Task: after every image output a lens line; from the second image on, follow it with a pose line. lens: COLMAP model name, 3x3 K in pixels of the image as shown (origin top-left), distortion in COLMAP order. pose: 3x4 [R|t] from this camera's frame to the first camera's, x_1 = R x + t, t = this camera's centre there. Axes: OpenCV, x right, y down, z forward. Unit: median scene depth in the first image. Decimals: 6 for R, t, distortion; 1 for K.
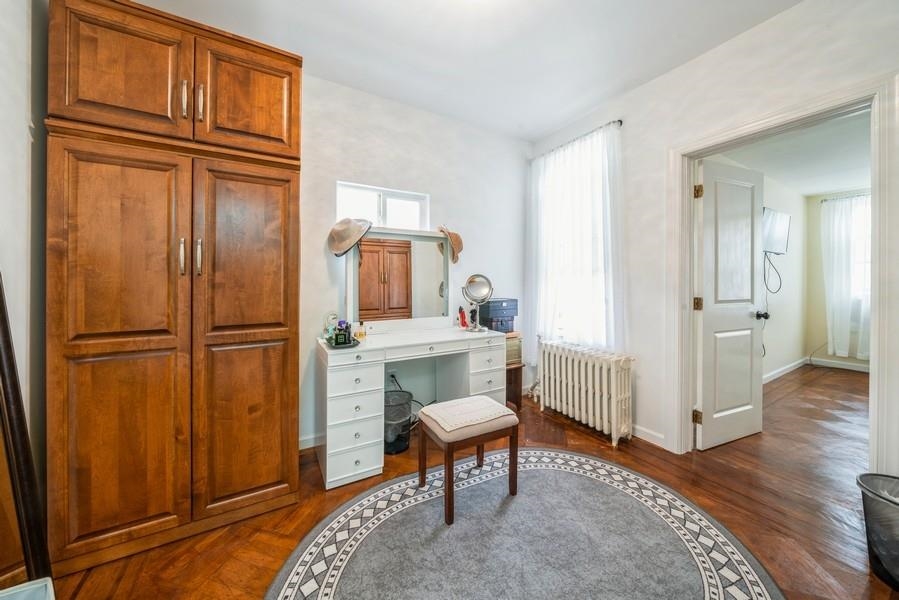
lens RADIAL K [[300.0, 0, 438.6], [0, 300.0, 292.8], [0, 0, 1]] dist [-0.000993, -0.000108]
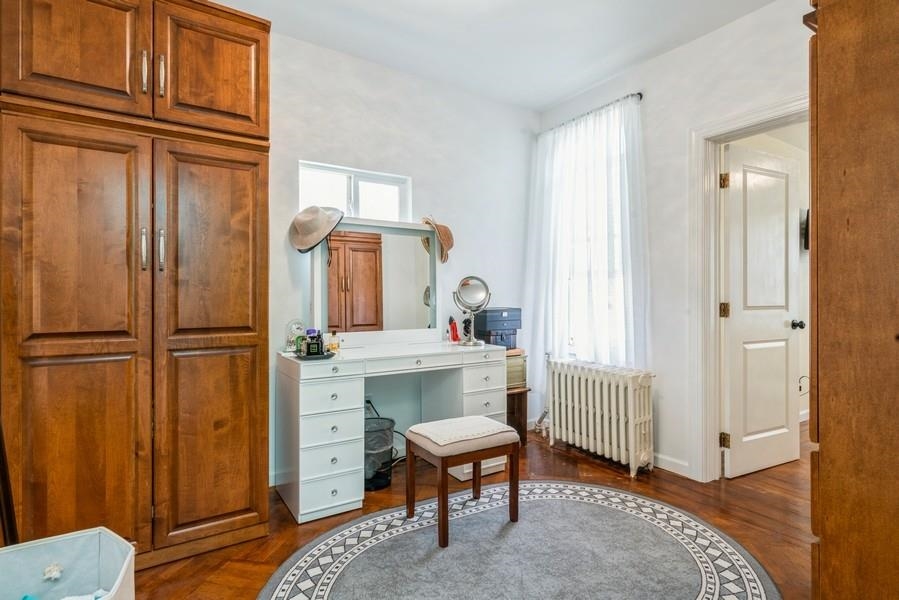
lens RADIAL K [[425.0, 0, 449.5], [0, 425.0, 300.0], [0, 0, 1]] dist [0.009643, 0.000240]
pose [[0.996756, -0.002553, 0.080446, -0.046475], [0.004217, 0.999781, -0.020519, 0.051203], [-0.080376, 0.020791, 0.996548, -0.287428]]
